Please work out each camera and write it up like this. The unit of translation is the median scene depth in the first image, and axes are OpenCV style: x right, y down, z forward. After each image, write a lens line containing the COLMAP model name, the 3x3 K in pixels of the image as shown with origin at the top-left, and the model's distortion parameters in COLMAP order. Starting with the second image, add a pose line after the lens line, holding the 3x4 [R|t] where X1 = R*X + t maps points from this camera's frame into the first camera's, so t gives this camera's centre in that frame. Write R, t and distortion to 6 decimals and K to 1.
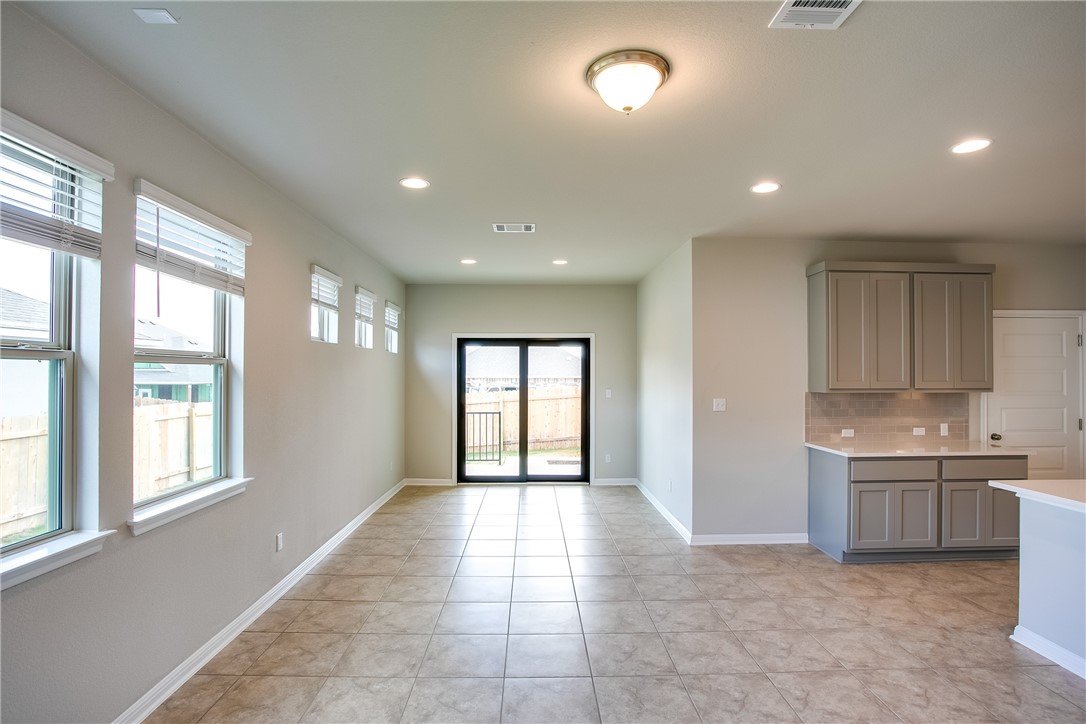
lens RADIAL K [[533.1, 0, 537.5], [0, 533.1, 367.5], [0, 0, 1]] dist [-0.079442, 0.035835]
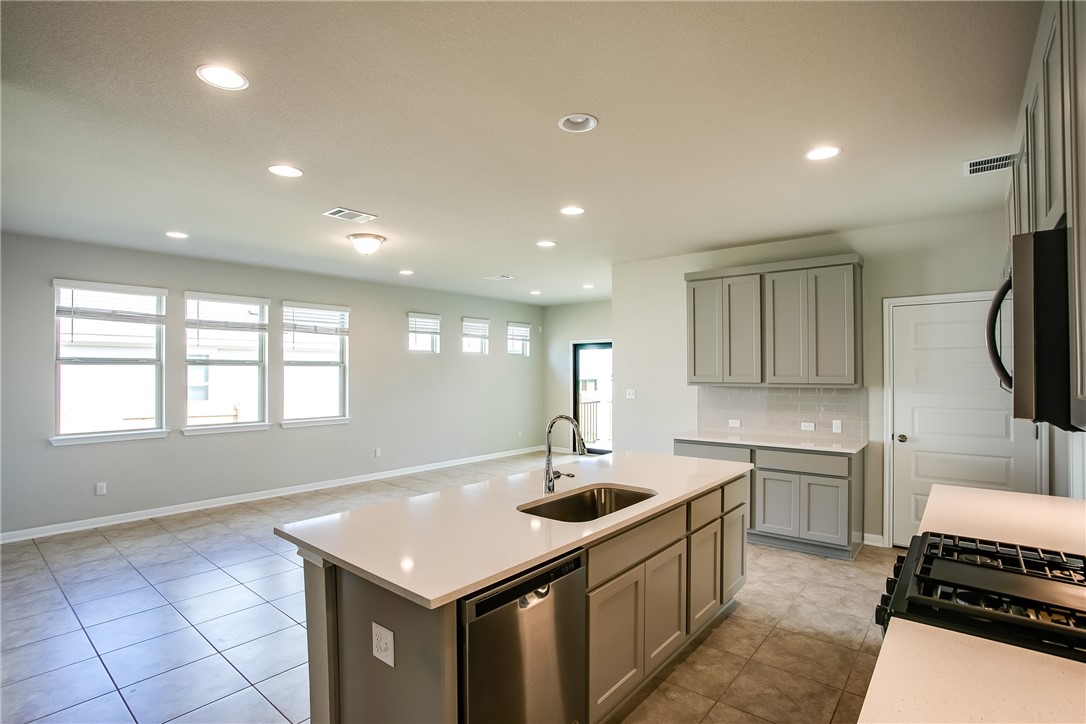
lens RADIAL K [[530.1, 0, 536.0], [0, 530.1, 366.1], [0, 0, 1]] dist [-0.091507, 0.050701]
pose [[0.752051, -0.008610, -0.659049, 1.049307], [0.009999, 0.999949, -0.001654, 0.003135], [0.659030, -0.005345, 0.752098, -0.110630]]
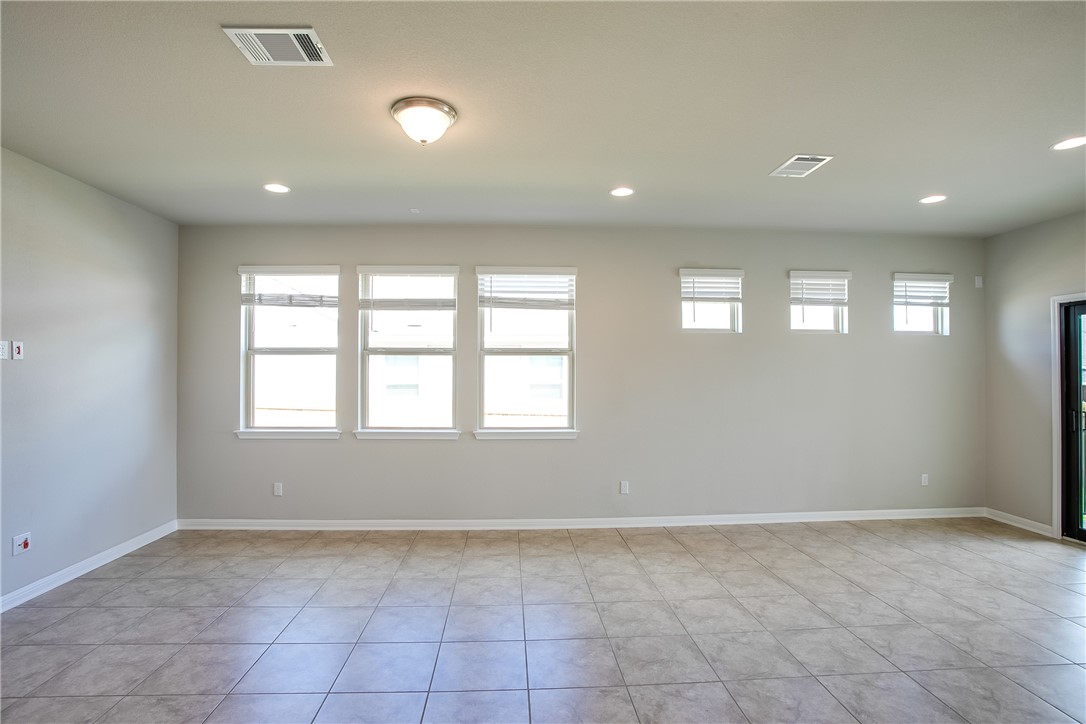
lens RADIAL K [[533.1, 0, 537.5], [0, 533.1, 367.5], [0, 0, 1]] dist [-0.079442, 0.035835]
pose [[0.034556, -0.010149, -0.999351, 0.675453], [0.010462, 0.999897, -0.009793, 0.030310], [0.999348, -0.010117, 0.034659, 0.575407]]
